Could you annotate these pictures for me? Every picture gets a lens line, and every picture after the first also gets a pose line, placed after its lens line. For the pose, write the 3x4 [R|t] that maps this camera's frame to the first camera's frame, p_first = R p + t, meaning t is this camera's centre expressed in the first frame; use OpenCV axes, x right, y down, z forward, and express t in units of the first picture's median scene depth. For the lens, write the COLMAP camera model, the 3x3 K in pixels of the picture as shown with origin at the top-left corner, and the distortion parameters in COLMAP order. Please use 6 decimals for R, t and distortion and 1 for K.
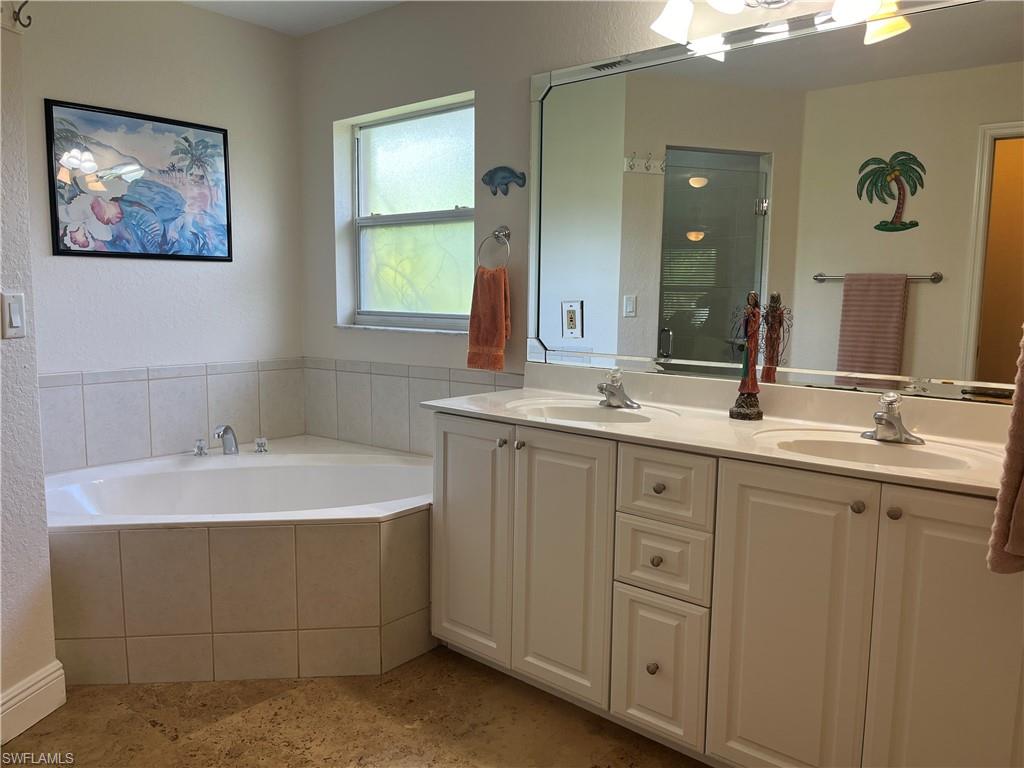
lens RADIAL K [[777.9, 0, 523.2], [0, 777.9, 390.4], [0, 0, 1]] dist [0.079934, -0.112520]
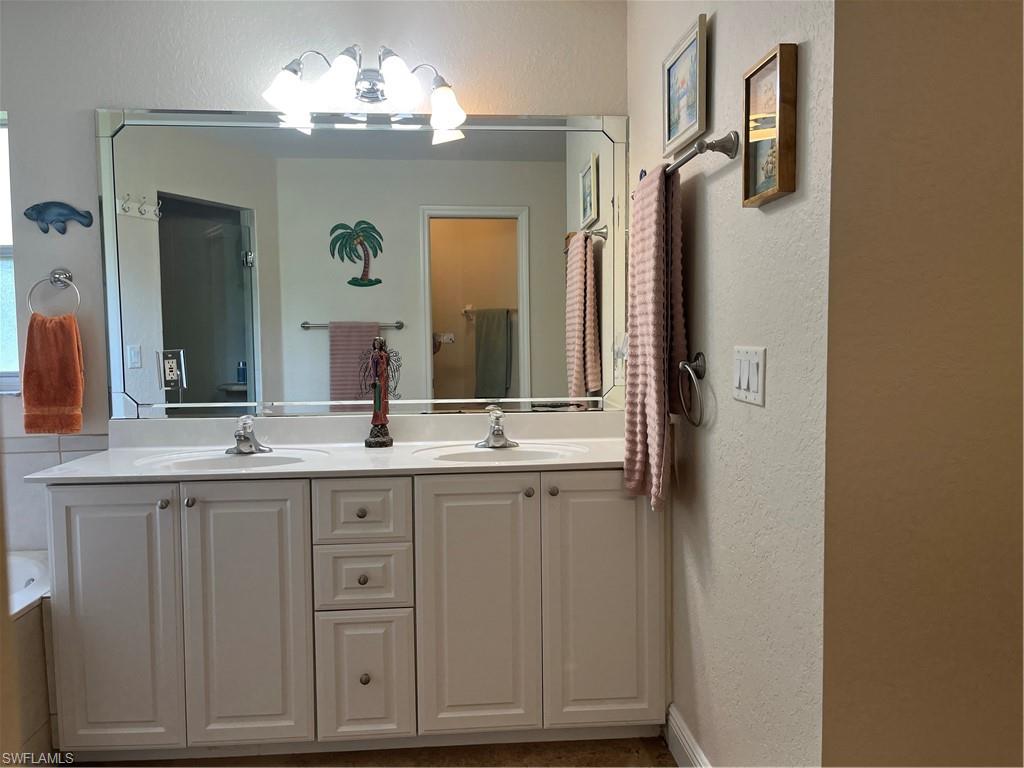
lens RADIAL K [[777.9, 0, 523.2], [0, 777.9, 390.4], [0, 0, 1]] dist [0.079934, -0.112520]
pose [[0.697330, -0.066820, 0.713628, -0.356973], [0.108894, 0.993964, -0.013337, -0.007347], [-0.708430, 0.087010, 0.700397, 0.029784]]
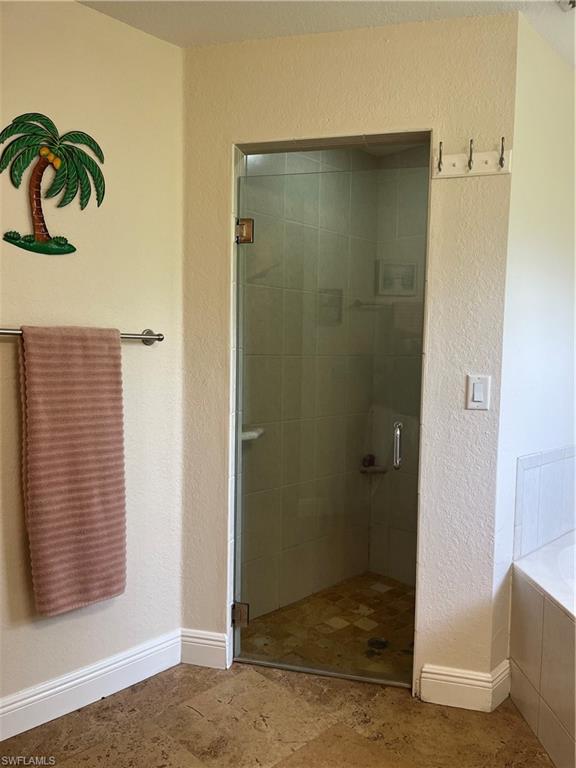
lens RADIAL K [[568.5, 0, 290.4], [0, 568.5, 395.0], [0, 0, 1]] dist [0.073122, -0.107299]
pose [[-0.084129, 0.056465, -0.994854, 0.271736], [-0.146707, 0.986811, 0.068415, -0.091523], [0.985596, 0.151708, -0.074736, 0.632745]]
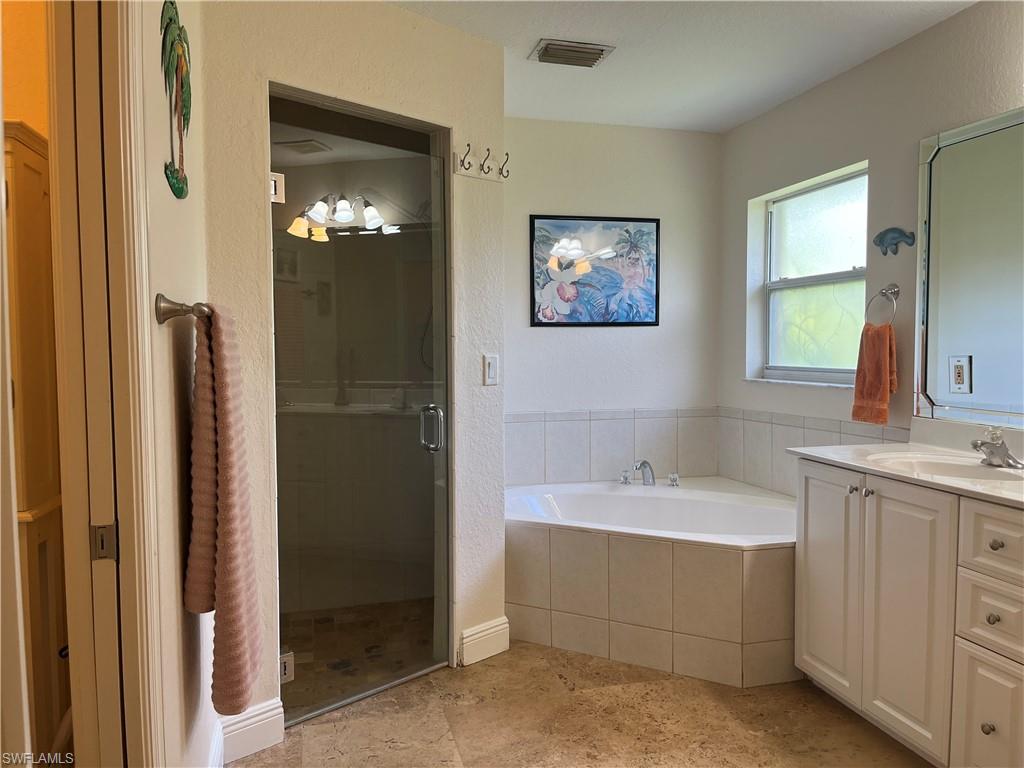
lens RADIAL K [[787.9, 0, 512.0], [0, 787.9, 384.0], [0, 0, 1]] dist [0.091892, -0.123364]
pose [[0.818180, 0.013780, -0.574797, 0.200397], [-0.057848, 0.996613, -0.058450, 0.013170], [0.572044, 0.081074, 0.816206, -0.157753]]
